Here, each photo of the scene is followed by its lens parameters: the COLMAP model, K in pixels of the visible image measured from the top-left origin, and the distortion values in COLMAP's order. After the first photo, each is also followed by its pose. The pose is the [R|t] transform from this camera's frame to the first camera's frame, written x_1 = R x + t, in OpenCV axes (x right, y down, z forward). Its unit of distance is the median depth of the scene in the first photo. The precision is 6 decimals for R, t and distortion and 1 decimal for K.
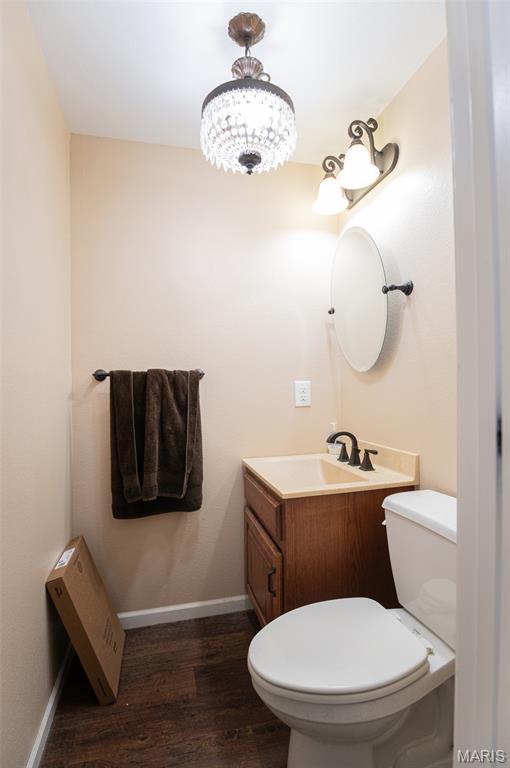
lens RADIAL K [[377.6, 0, 253.1], [0, 377.6, 376.9], [0, 0, 1]] dist [-0.018295, -0.003512]
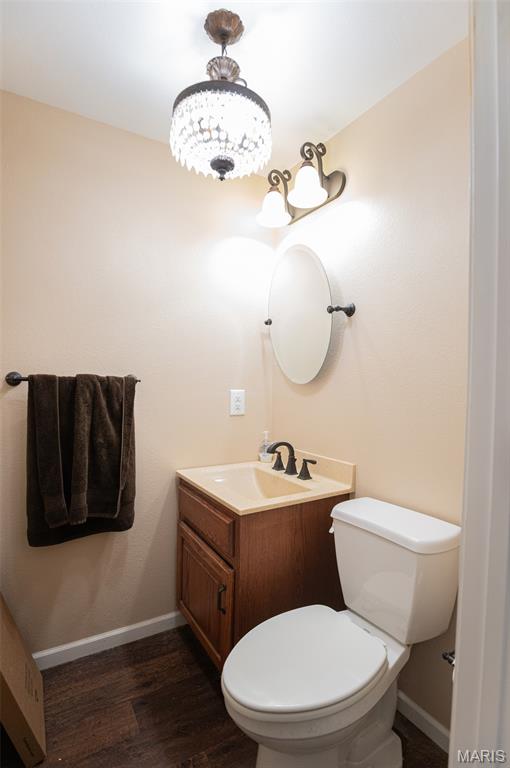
lens RADIAL K [[377.6, 0, 260.6], [0, 377.6, 378.8], [0, 0, 1]] dist [-0.018295, -0.003512]
pose [[0.955429, 0.033618, 0.293300, -0.134398], [-0.037215, 0.999285, 0.006691, -0.033830], [-0.292866, -0.017308, 0.955997, 0.035643]]
